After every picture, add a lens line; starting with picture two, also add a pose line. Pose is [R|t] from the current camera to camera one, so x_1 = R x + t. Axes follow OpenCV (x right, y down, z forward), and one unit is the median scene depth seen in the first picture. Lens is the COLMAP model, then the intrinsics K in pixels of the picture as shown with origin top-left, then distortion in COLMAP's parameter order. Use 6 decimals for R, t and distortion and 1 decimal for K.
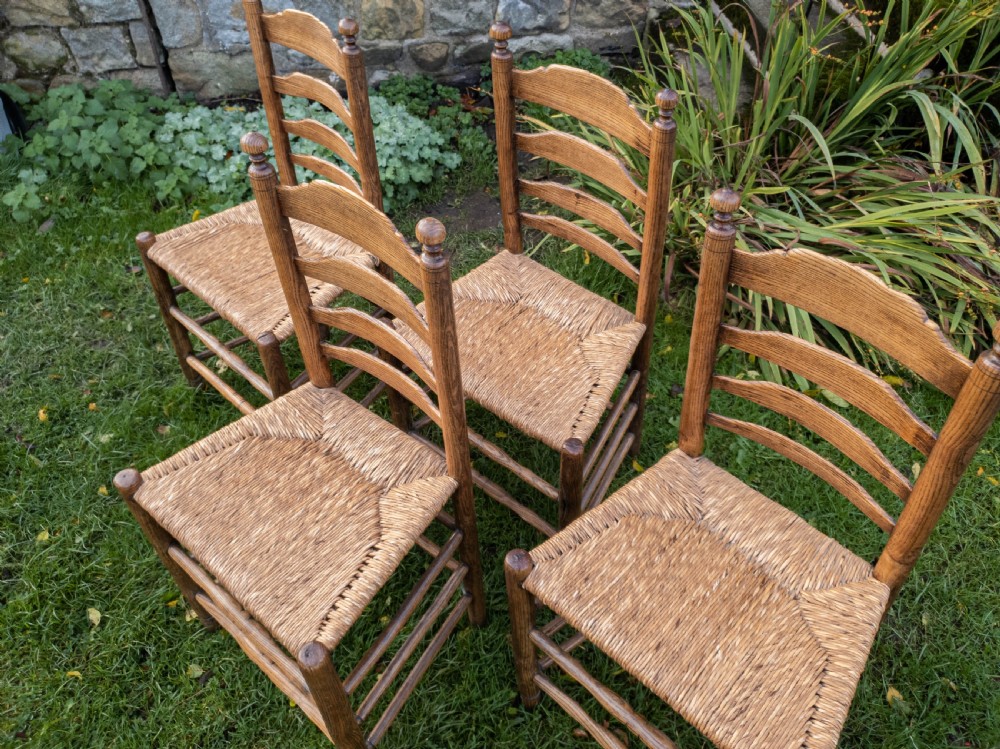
lens RADIAL K [[792.5, 0, 515.9], [0, 792.5, 378.9], [0, 0, 1]] dist [-0.010829, 0.034901]
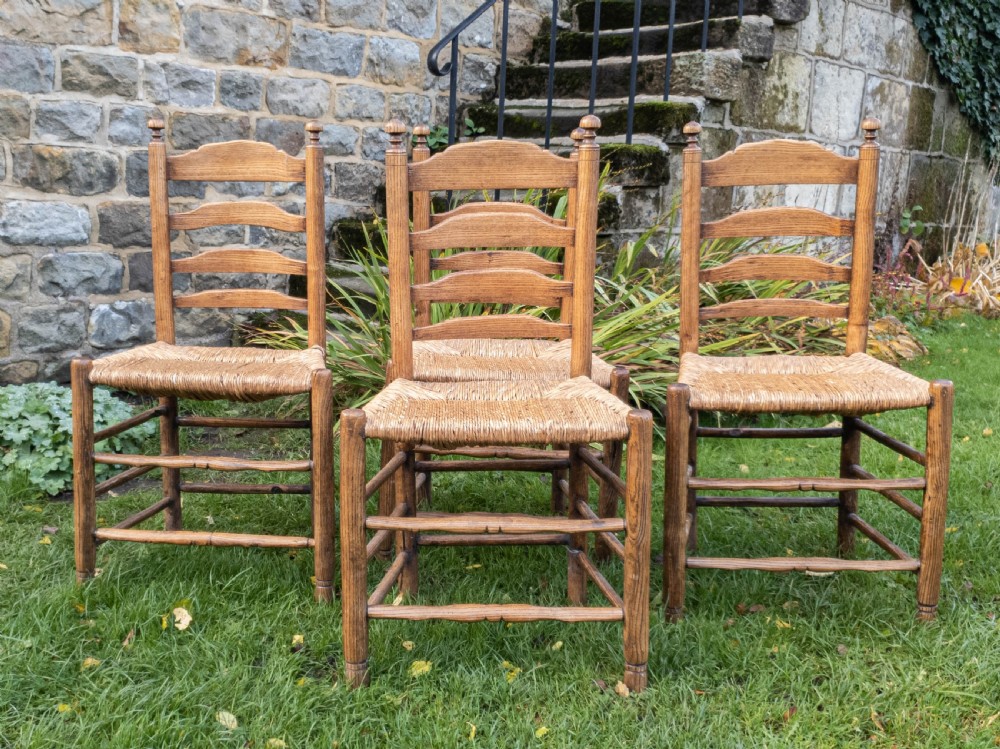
lens RADIAL K [[1104.0, 0, 466.1], [0, 1104.0, 402.7], [0, 0, 1]] dist [0.191386, -0.619929]
pose [[0.772104, -0.119184, 0.624220, -0.504270], [0.435151, 0.815007, -0.382632, 0.288065], [-0.463140, 0.567062, 0.681133, -0.018210]]
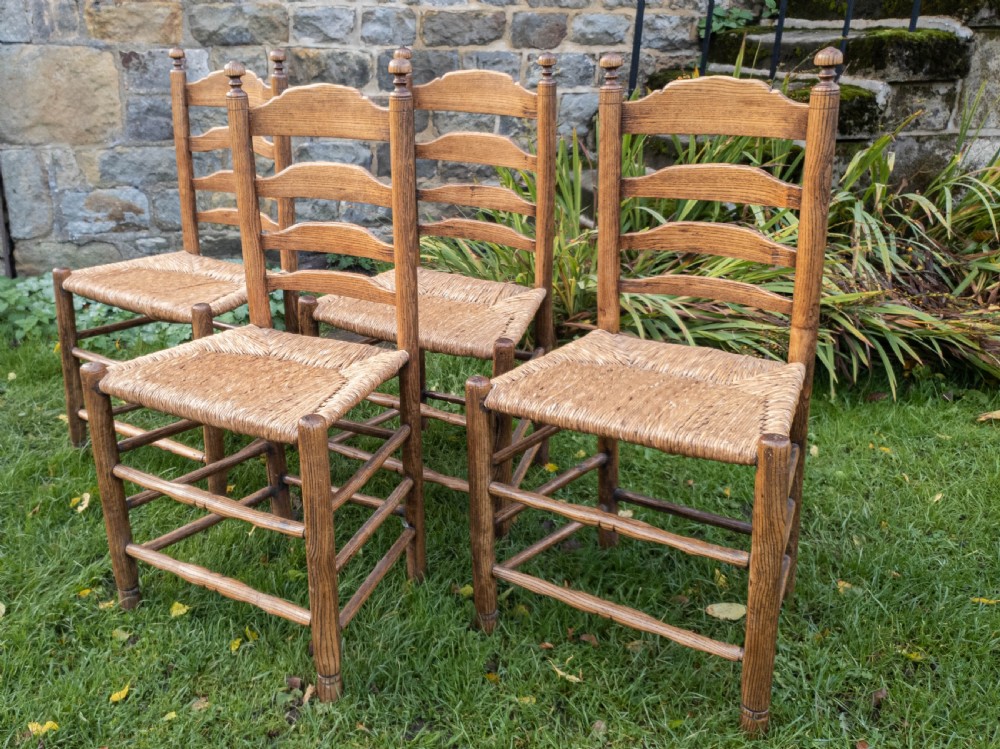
lens RADIAL K [[951.4, 0, 417.4], [0, 951.4, 377.2], [0, 0, 1]] dist [0.006148, 0.019507]
pose [[0.991250, -0.051003, 0.121749, -0.088427], [0.096251, 0.910461, -0.402240, 0.272715], [-0.090332, 0.410438, 0.907403, -0.070172]]
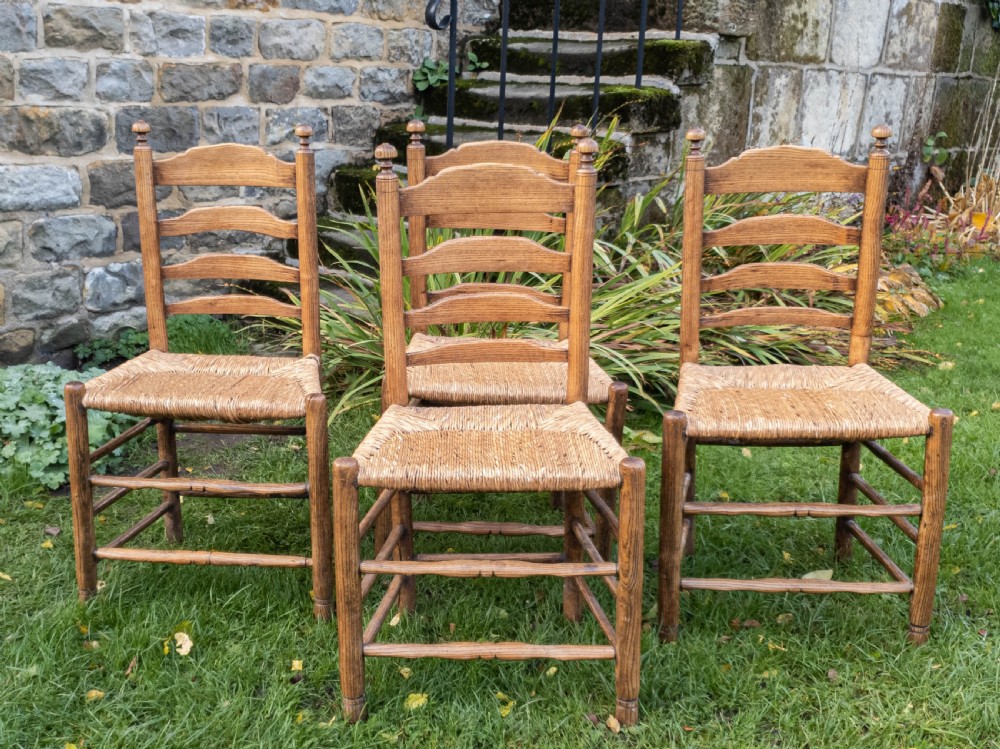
lens RADIAL K [[1128.4, 0, 465.3], [0, 1128.4, 423.8], [0, 0, 1]] dist [0.127653, -0.371554]
pose [[0.777708, -0.191042, 0.598894, -0.489791], [0.436001, 0.850236, -0.294960, 0.230288], [-0.452851, 0.490511, 0.744530, -0.069534]]
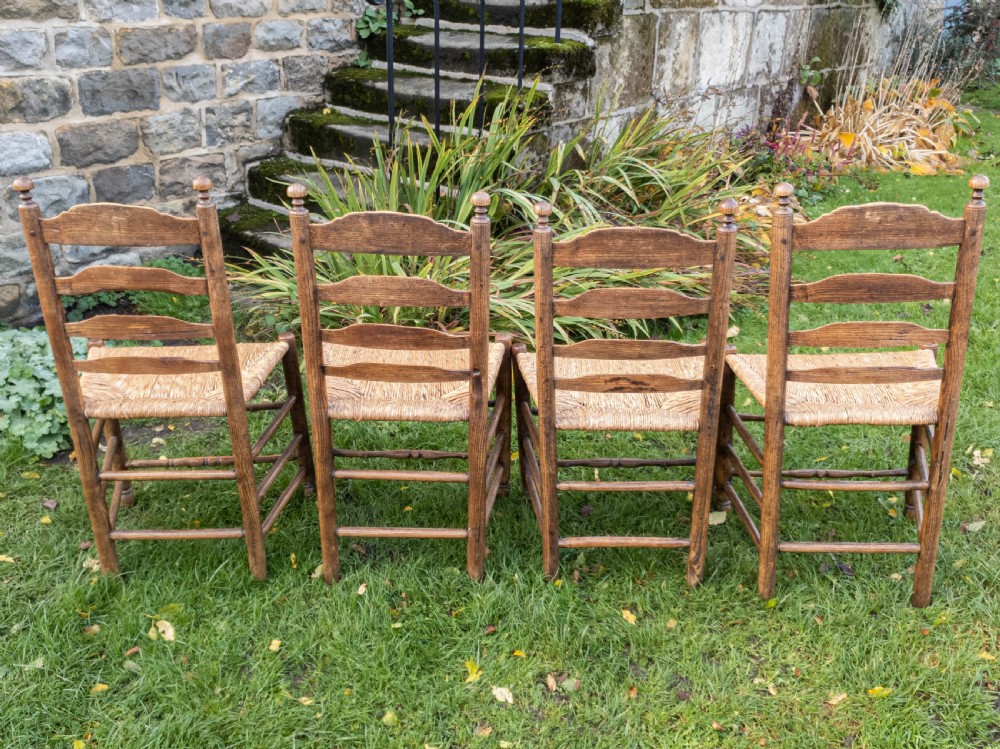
lens RADIAL K [[962.6, 0, 520.7], [0, 962.6, 391.6], [0, 0, 1]] dist [-0.005870, 0.033523]
pose [[0.705503, -0.298647, 0.642710, -0.446429], [0.491608, 0.859443, -0.140281, 0.137837], [-0.510478, 0.414930, 0.753157, -0.103822]]
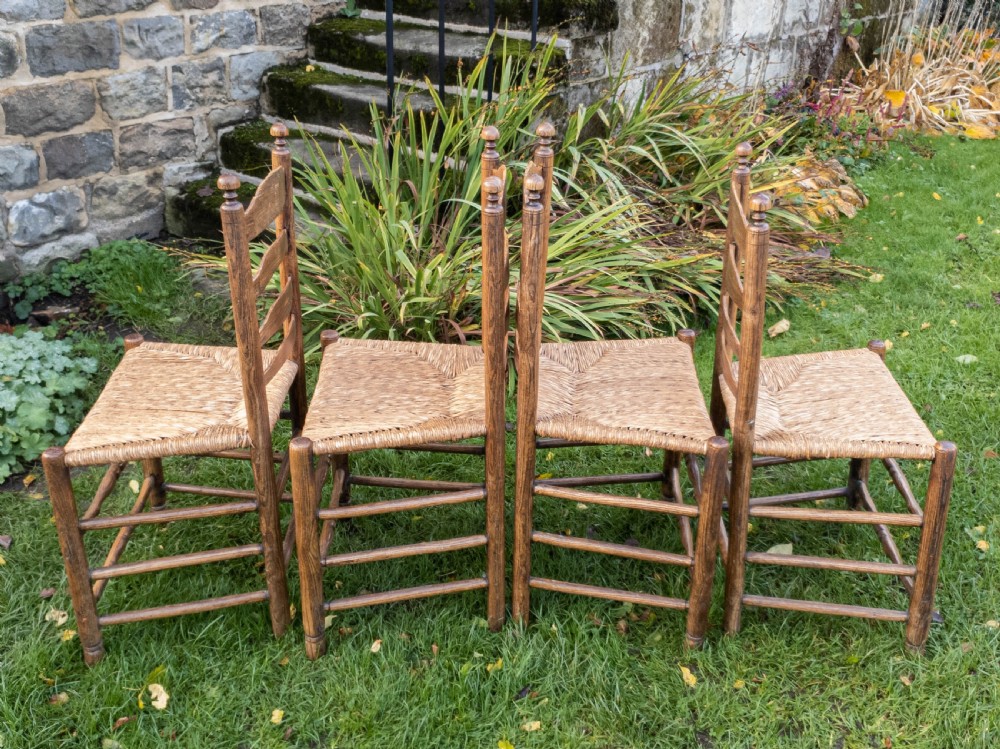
lens RADIAL K [[1069.5, 0, 530.7], [0, 1069.5, 373.6], [0, 0, 1]] dist [-0.001614, 0.018397]
pose [[0.691004, -0.306048, 0.654865, -0.438302], [0.497439, 0.858647, -0.123607, 0.091445], [-0.524468, 0.411168, 0.745569, -0.074237]]
